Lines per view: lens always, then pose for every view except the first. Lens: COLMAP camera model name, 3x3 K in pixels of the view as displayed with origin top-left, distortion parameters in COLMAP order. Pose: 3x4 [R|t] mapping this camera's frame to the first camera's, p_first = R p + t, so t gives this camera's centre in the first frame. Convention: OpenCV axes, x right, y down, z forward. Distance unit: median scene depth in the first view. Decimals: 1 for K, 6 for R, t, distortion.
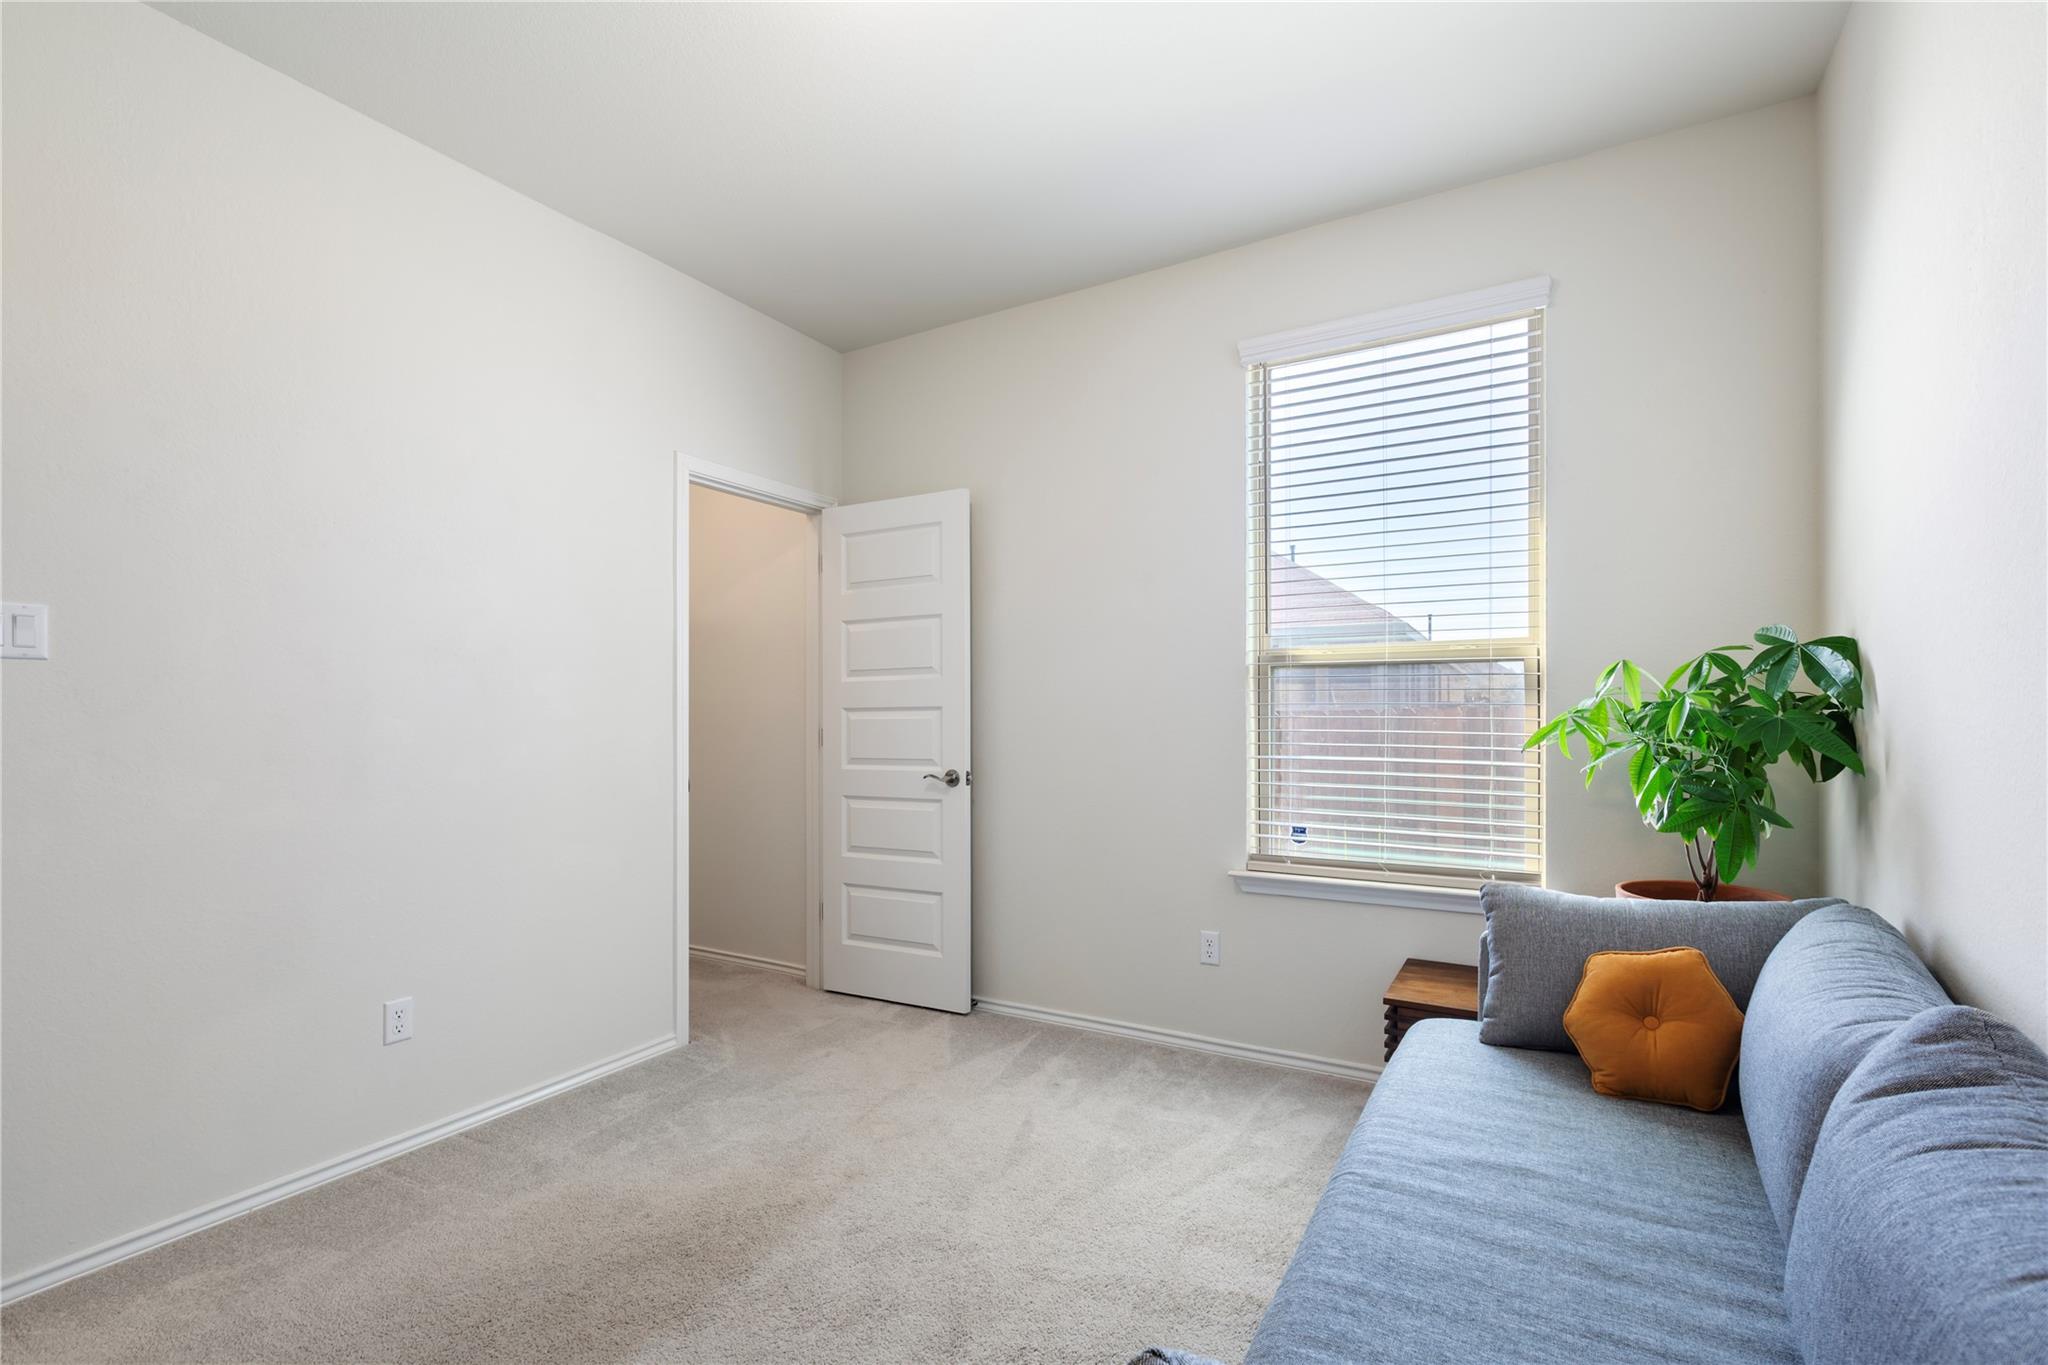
lens RADIAL K [[903.1, 0, 1026.1], [0, 903.1, 724.2], [0, 0, 1]] dist [-0.000919, -0.000054]
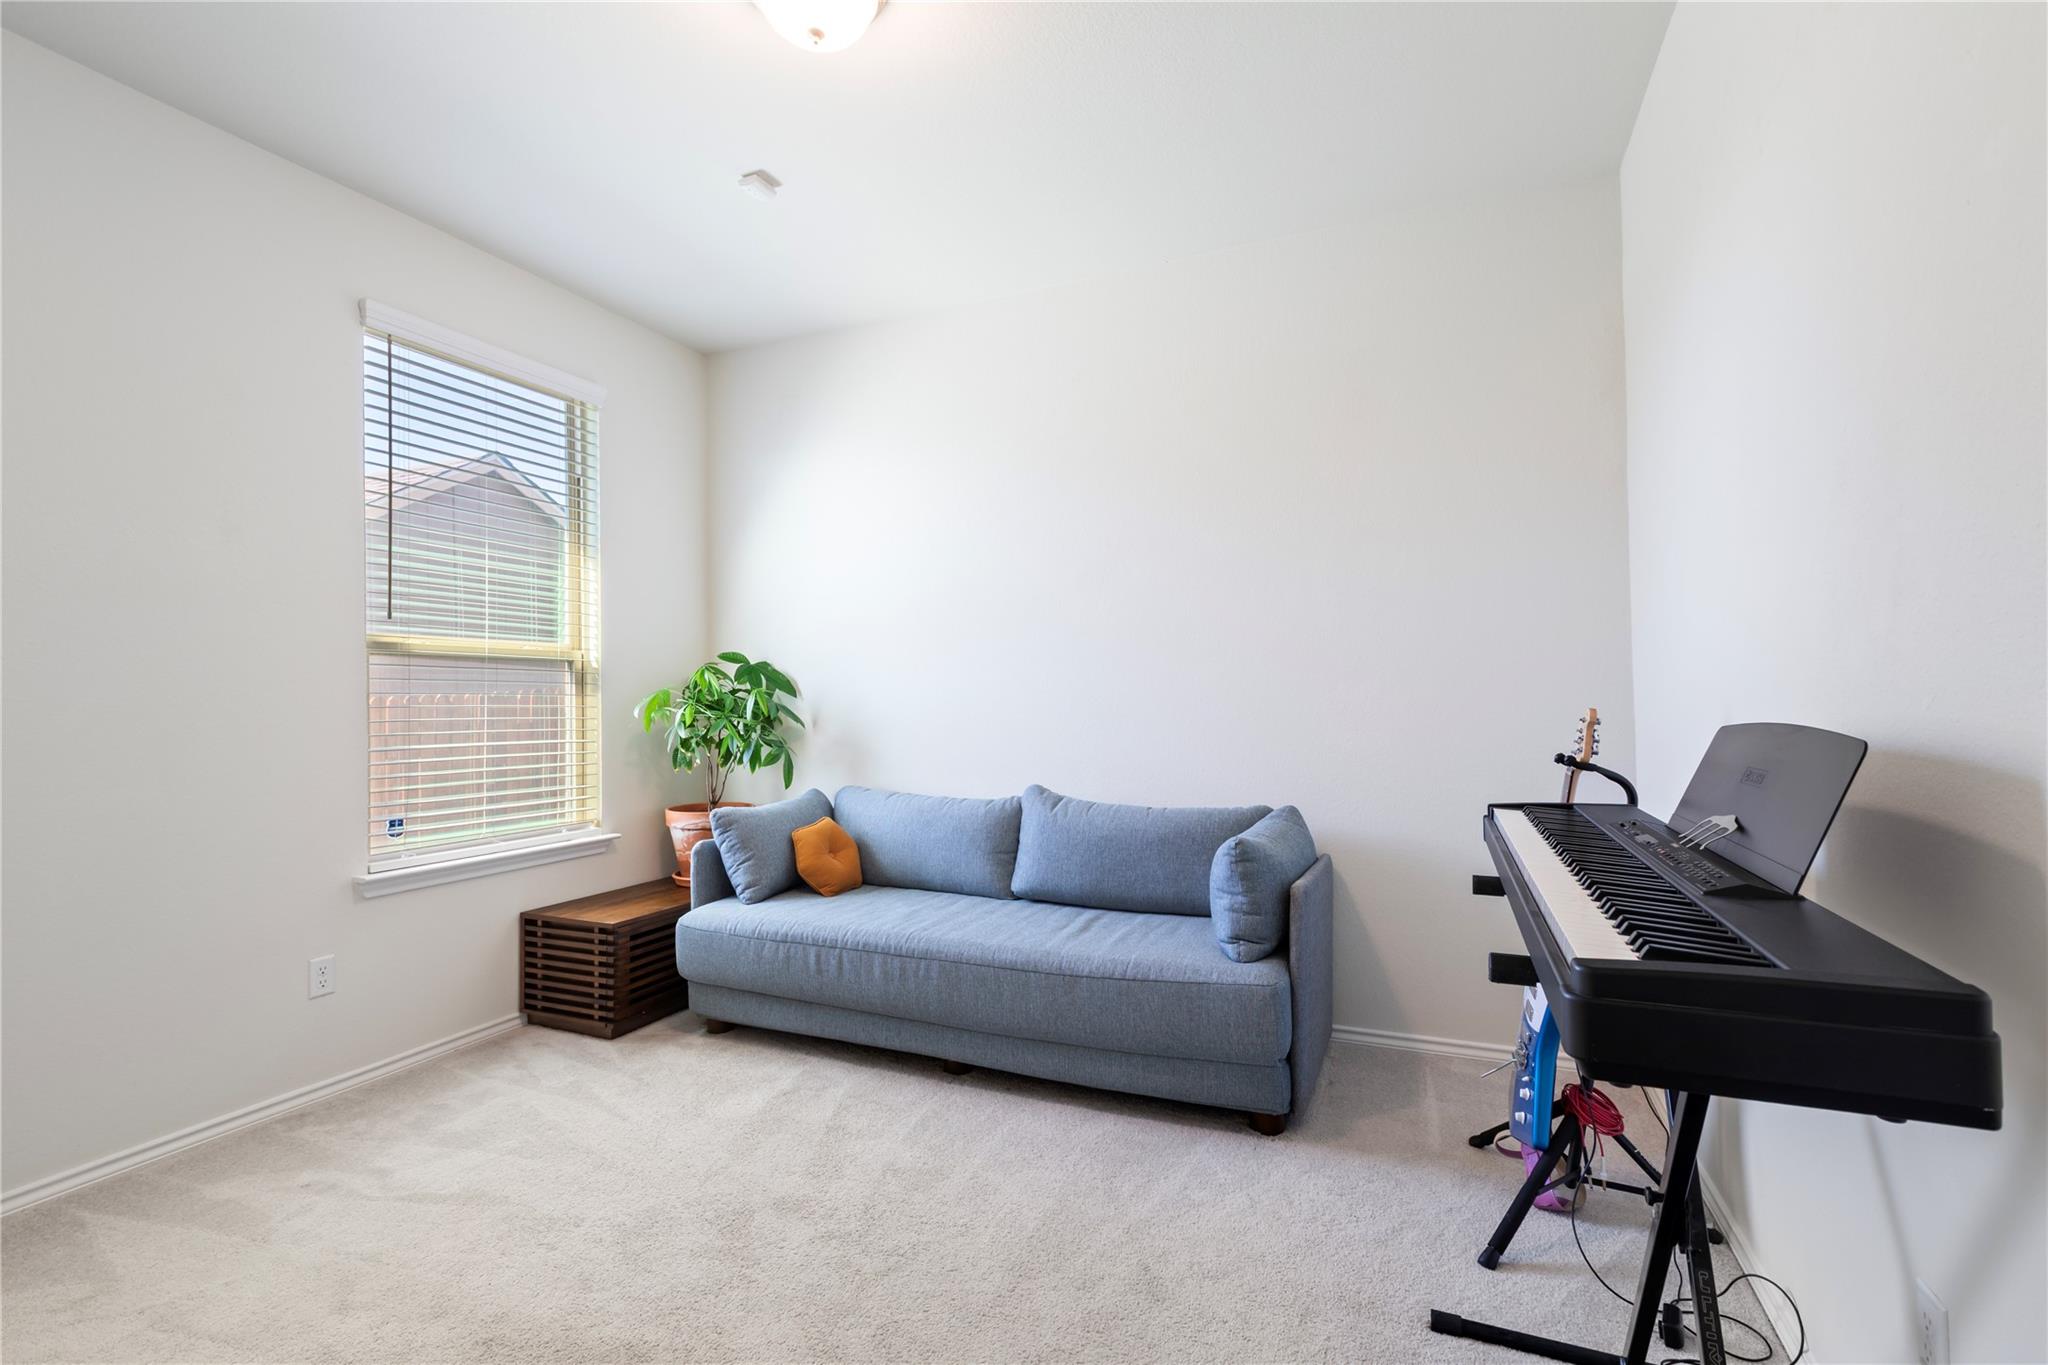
lens RADIAL K [[913.7, 0, 1019.0], [0, 913.7, 695.9], [0, 0, 1]] dist [-0.002302, -0.000122]
pose [[-0.103276, 0.011051, 0.994591, -0.794784], [0.021099, 0.999738, -0.008917, 0.004408], [-0.994429, 0.020064, -0.103482, 0.466342]]
